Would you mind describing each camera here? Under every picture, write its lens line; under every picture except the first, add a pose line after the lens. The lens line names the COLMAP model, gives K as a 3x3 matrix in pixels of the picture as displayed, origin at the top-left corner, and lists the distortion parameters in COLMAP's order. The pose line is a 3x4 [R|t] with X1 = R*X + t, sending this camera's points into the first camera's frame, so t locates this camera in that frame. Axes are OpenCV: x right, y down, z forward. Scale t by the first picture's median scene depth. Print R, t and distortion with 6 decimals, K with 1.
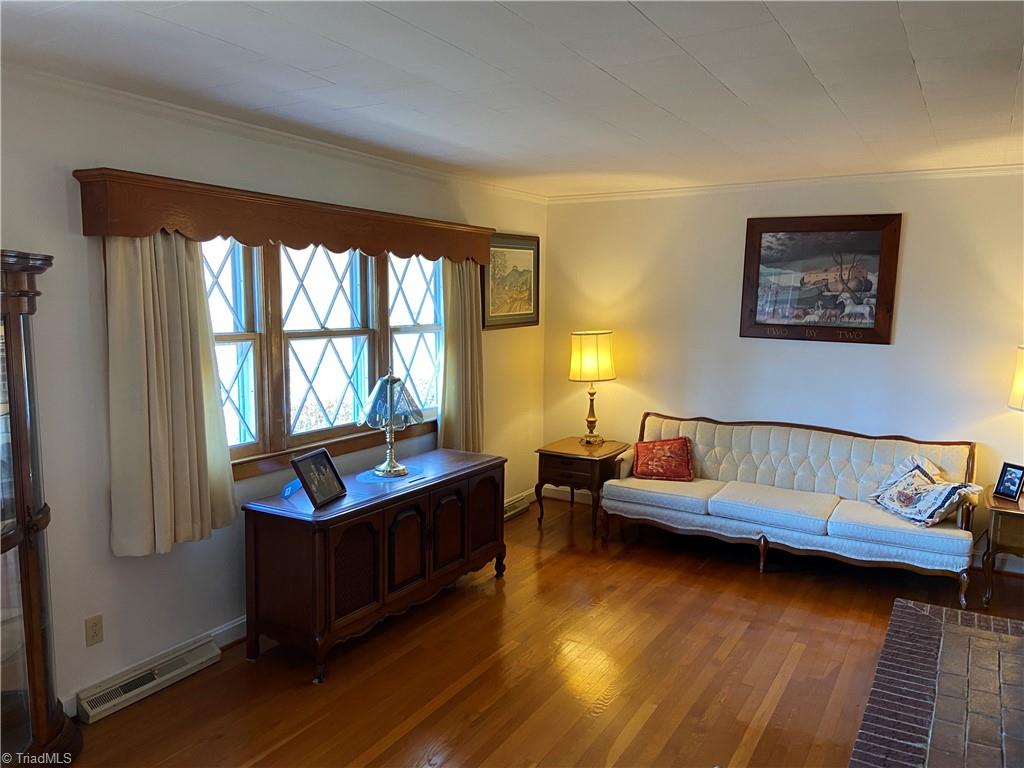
lens RADIAL K [[767.4, 0, 516.5], [0, 767.4, 381.1], [0, 0, 1]] dist [0.110246, -0.131596]
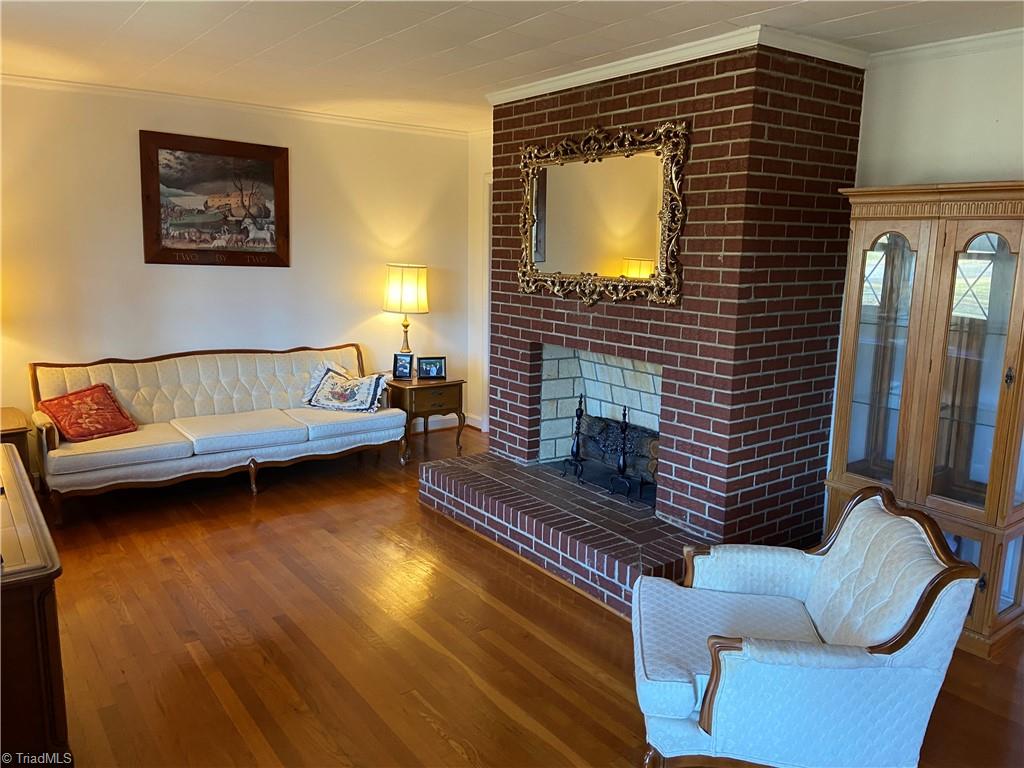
lens RADIAL K [[767.4, 0, 520.8], [0, 767.4, 384.5], [0, 0, 1]] dist [0.110246, -0.131596]
pose [[0.370320, -0.175225, 0.912228, -0.438730], [0.076104, 0.984469, 0.158207, -0.031239], [-0.925782, 0.010837, 0.377904, 0.266577]]
